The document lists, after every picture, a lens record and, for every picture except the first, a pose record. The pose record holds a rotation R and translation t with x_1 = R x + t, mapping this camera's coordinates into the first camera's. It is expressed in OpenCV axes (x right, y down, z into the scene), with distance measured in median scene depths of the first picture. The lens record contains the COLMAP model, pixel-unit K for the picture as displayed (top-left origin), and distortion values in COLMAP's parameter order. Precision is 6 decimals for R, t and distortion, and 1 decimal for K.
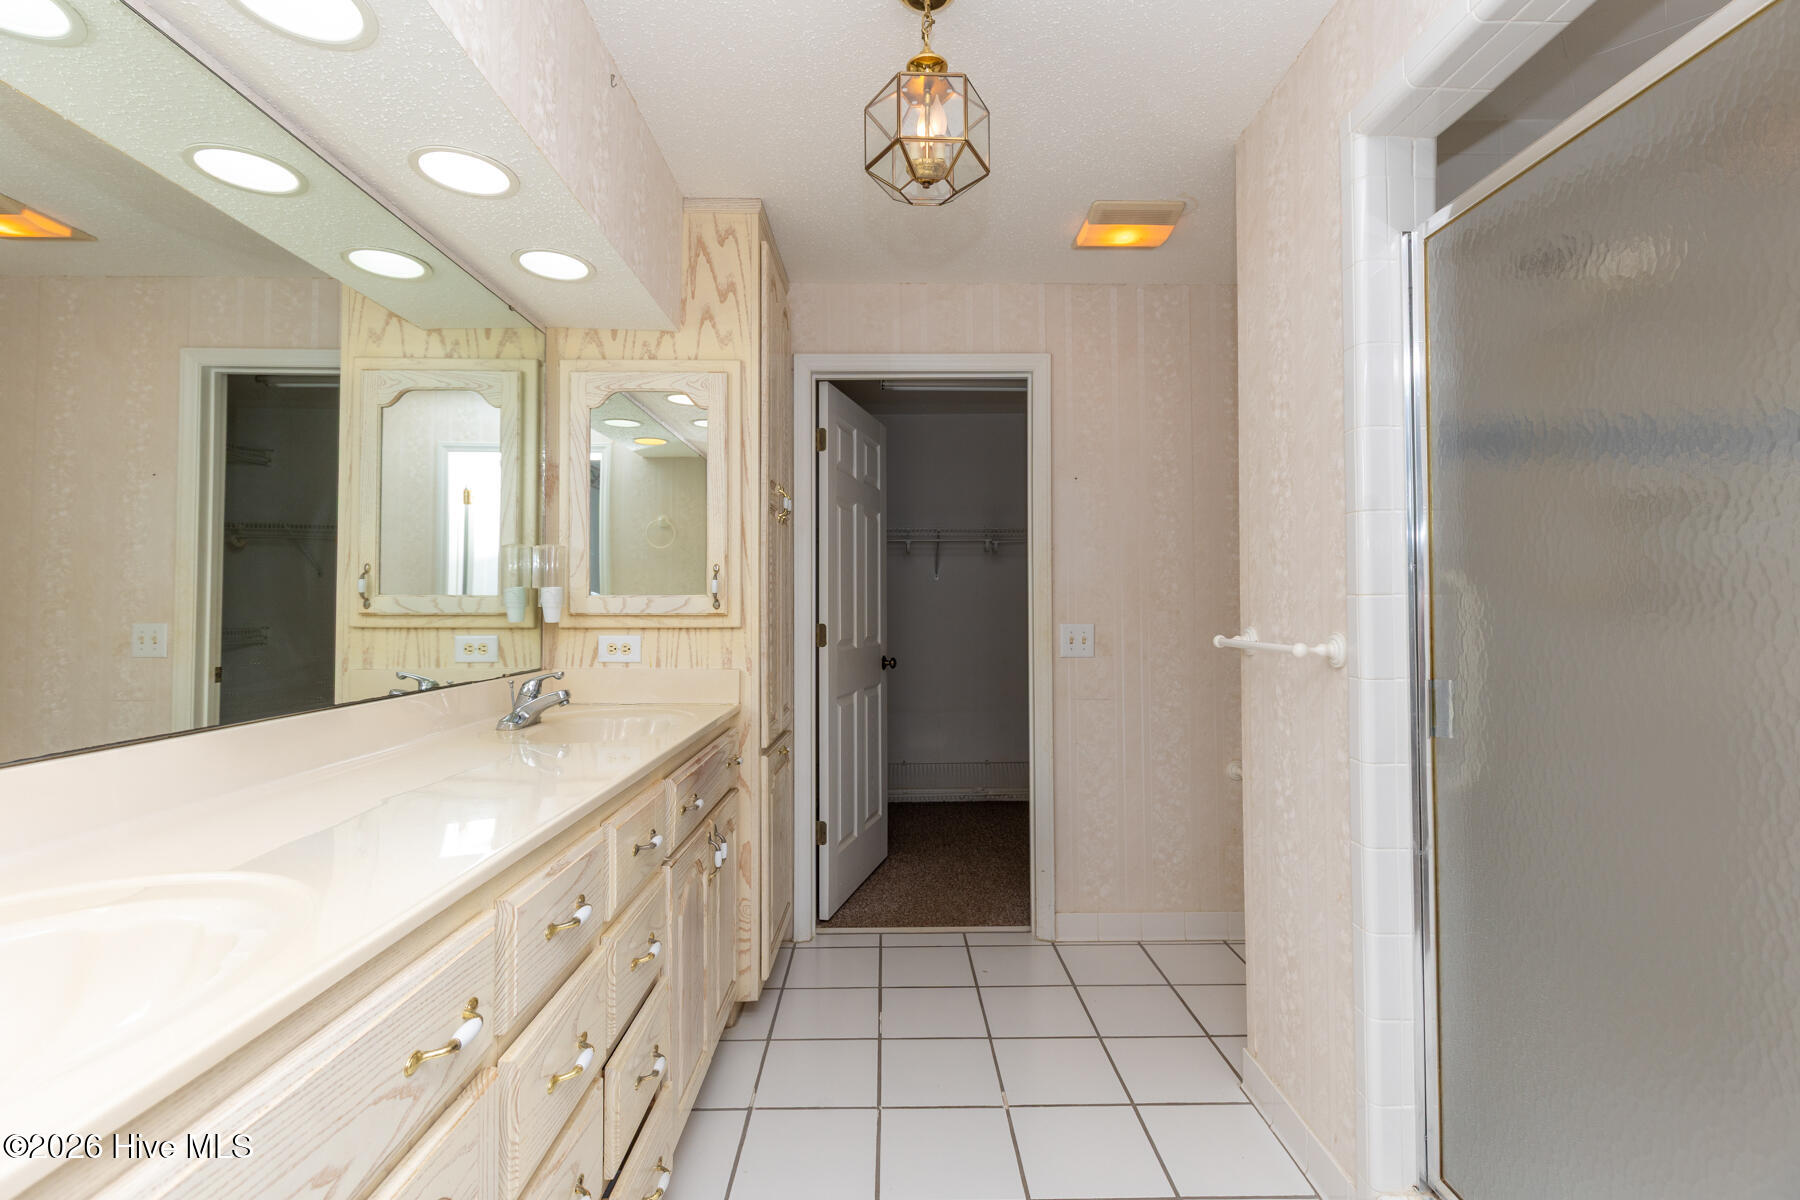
lens RADIAL K [[822.4, 0, 901.1], [0, 822.4, 591.2], [0, 0, 1]] dist [0.015710, -0.001262]
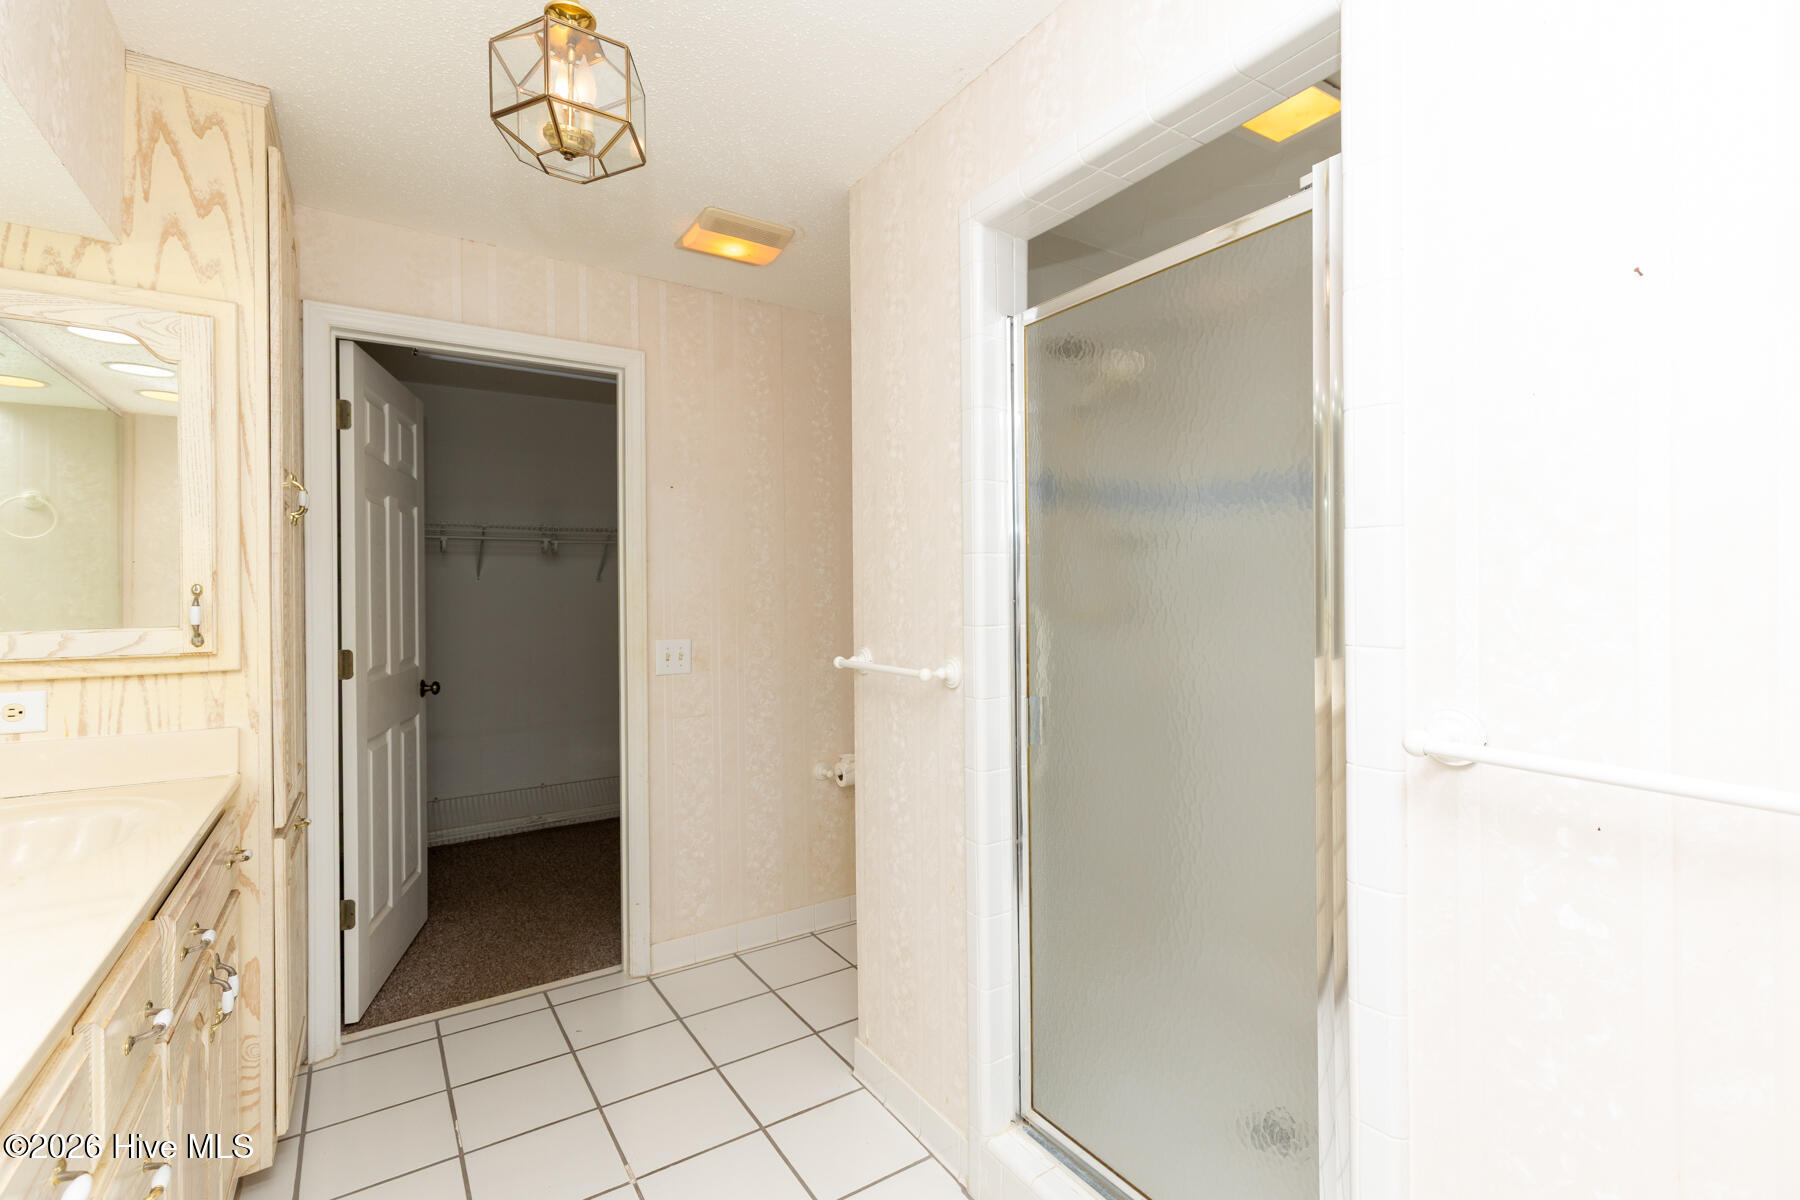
lens RADIAL K [[822.4, 0, 901.1], [0, 822.4, 591.2], [0, 0, 1]] dist [0.015710, -0.001262]
pose [[0.842628, -0.004869, 0.538474, -0.096606], [-0.004492, 0.999861, 0.016070, -0.040480], [-0.538477, -0.015960, 0.842489, 0.061184]]
